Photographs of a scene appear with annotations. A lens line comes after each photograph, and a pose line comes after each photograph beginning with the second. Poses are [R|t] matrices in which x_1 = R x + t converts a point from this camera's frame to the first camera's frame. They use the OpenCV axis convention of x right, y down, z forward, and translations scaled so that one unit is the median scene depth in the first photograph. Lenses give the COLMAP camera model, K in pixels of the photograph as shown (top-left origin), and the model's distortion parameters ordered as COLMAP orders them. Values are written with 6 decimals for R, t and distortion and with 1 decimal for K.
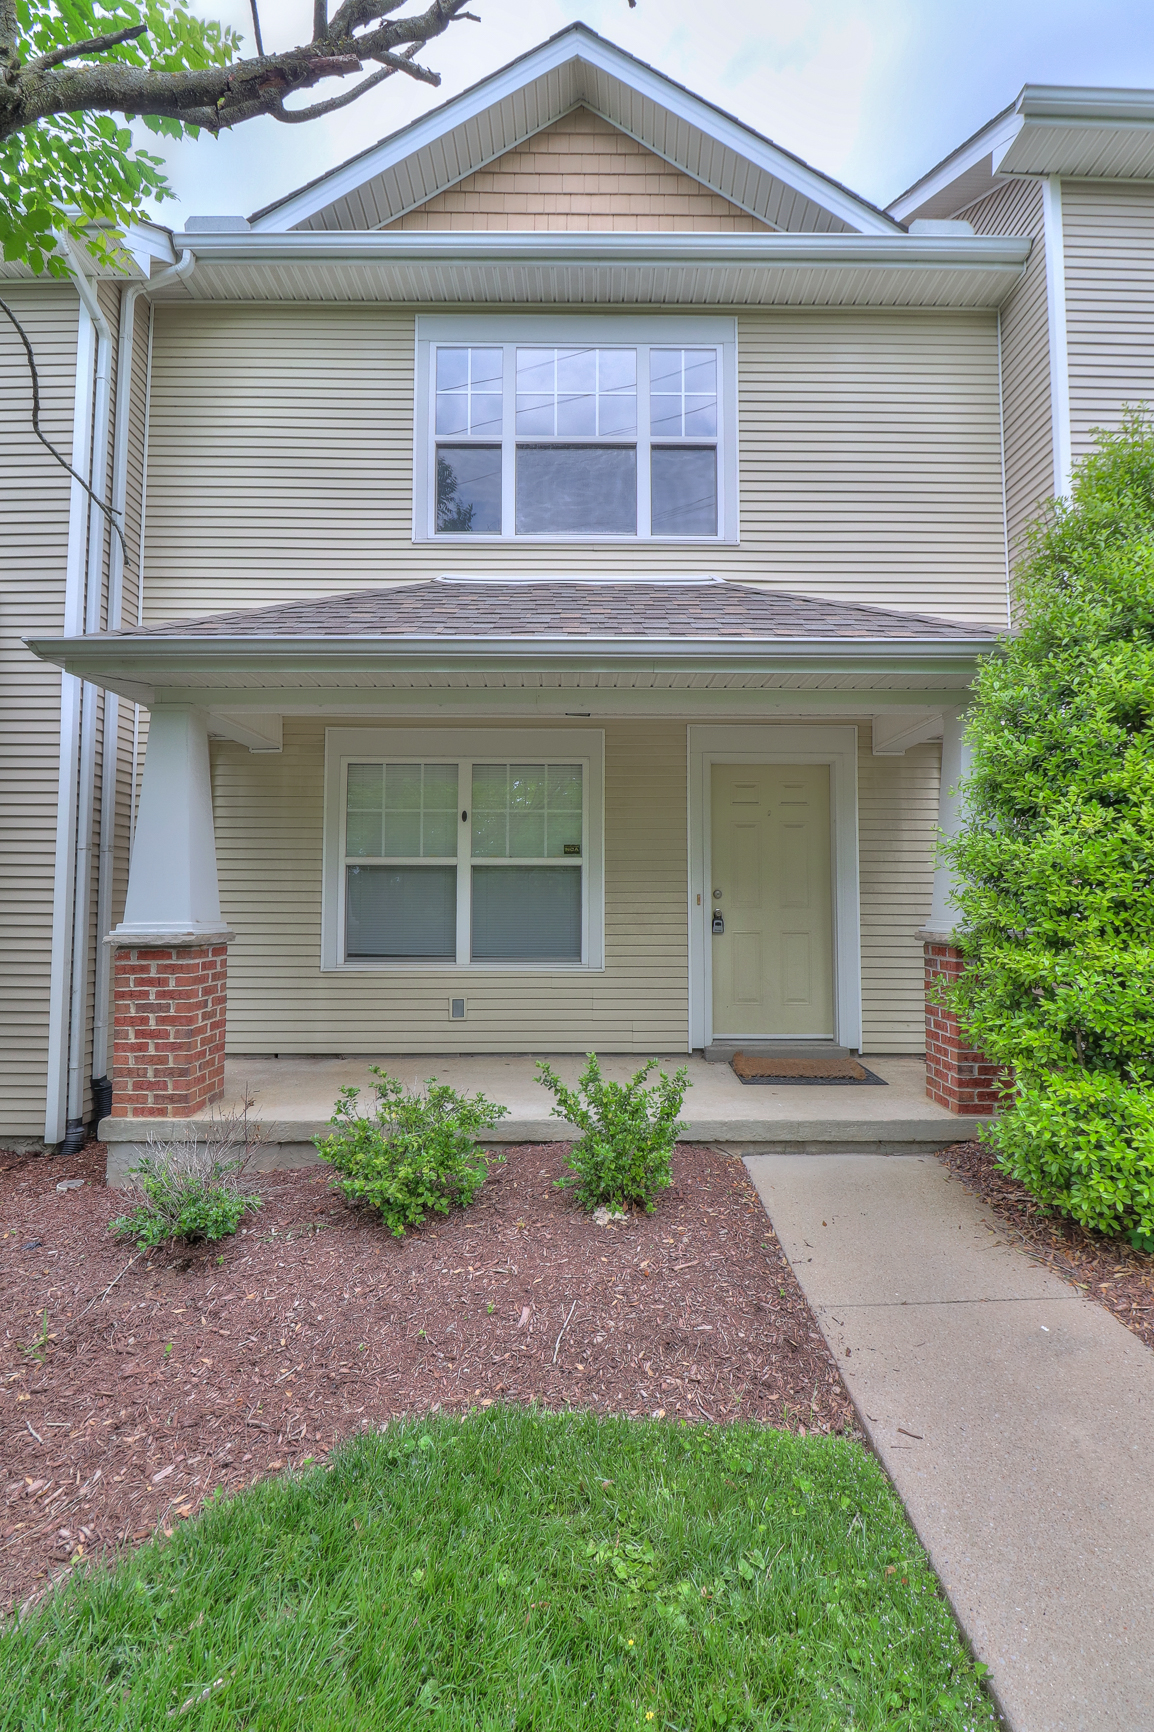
lens RADIAL K [[811.7, 0, 577.0], [0, 811.7, 866.0], [0, 0, 1]] dist [-0.000035, -0.000027]
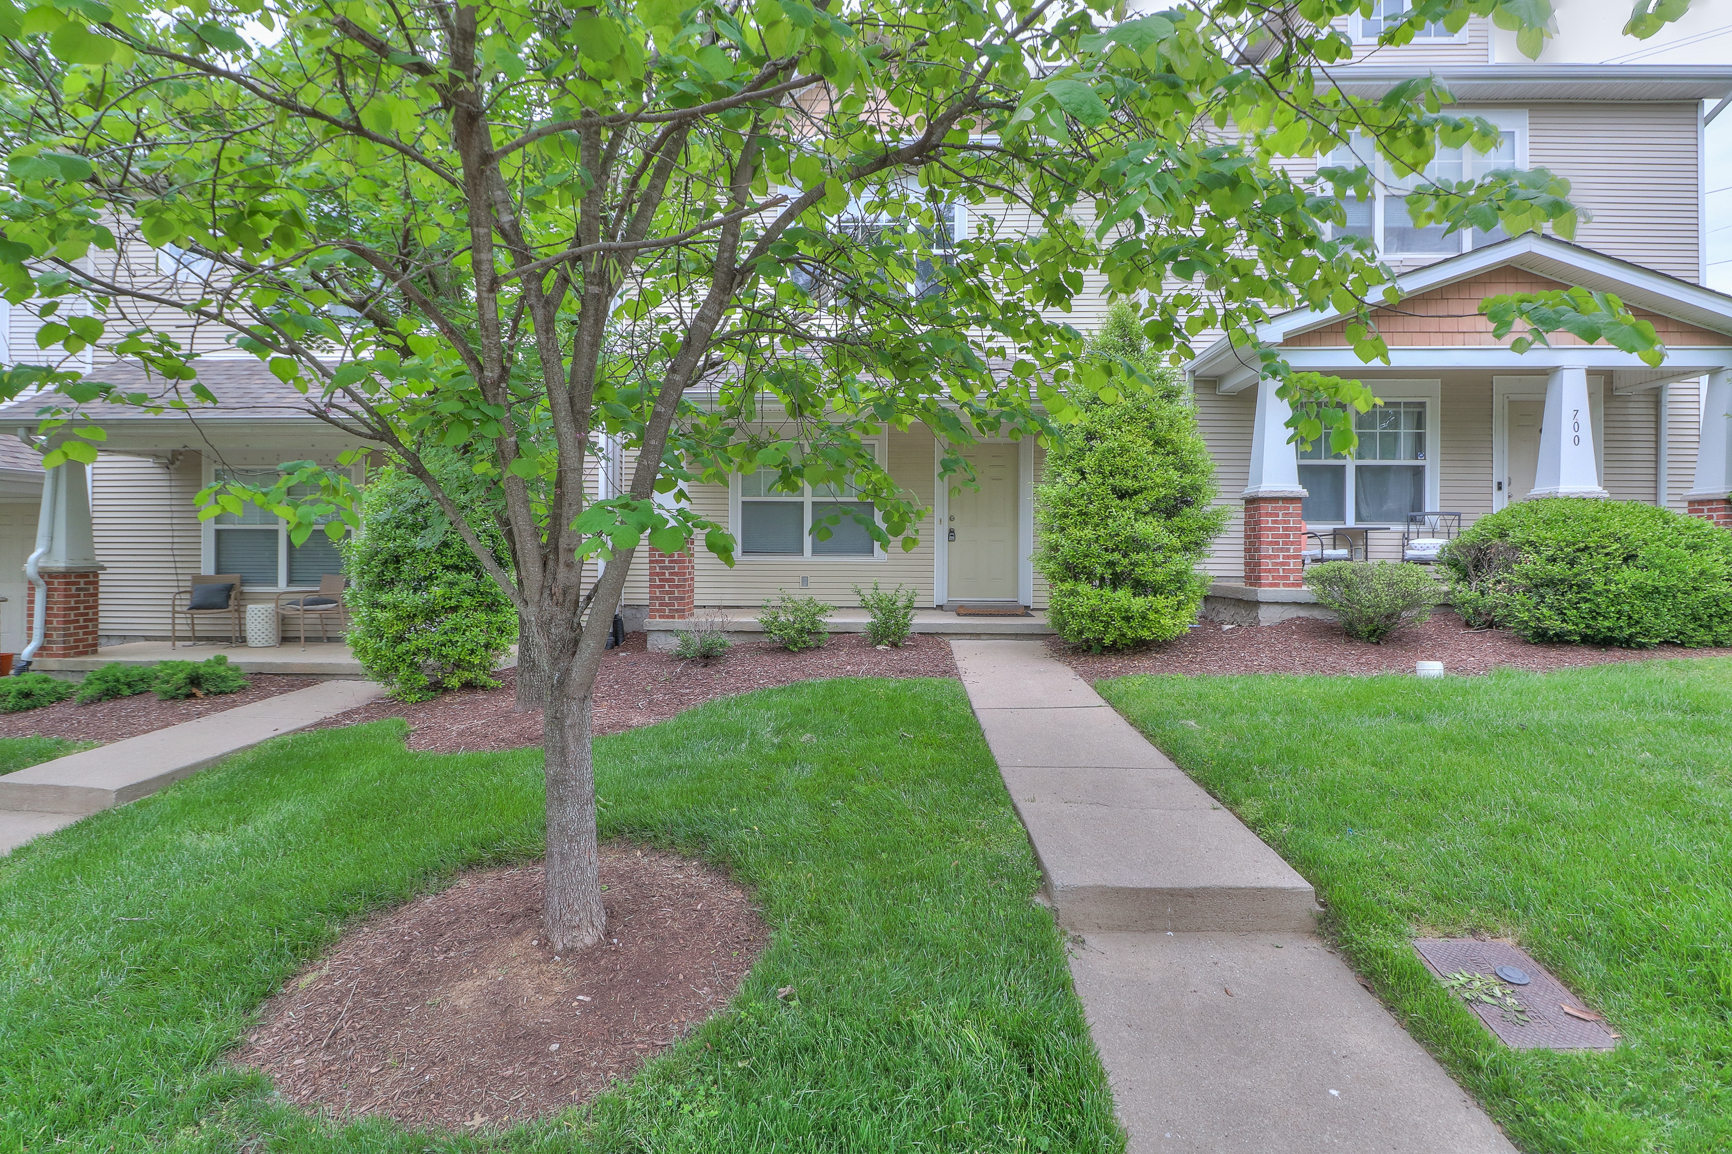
lens RADIAL K [[893.1, 0, 866.0], [0, 893.1, 577.0], [0, 0, 1]] dist [-0.000150, -0.000007]
pose [[0.999908, 0.001804, -0.013467, 0.021599], [-0.000864, 0.997581, 0.069506, 0.038035], [0.013559, -0.069488, 0.997491, -1.293756]]
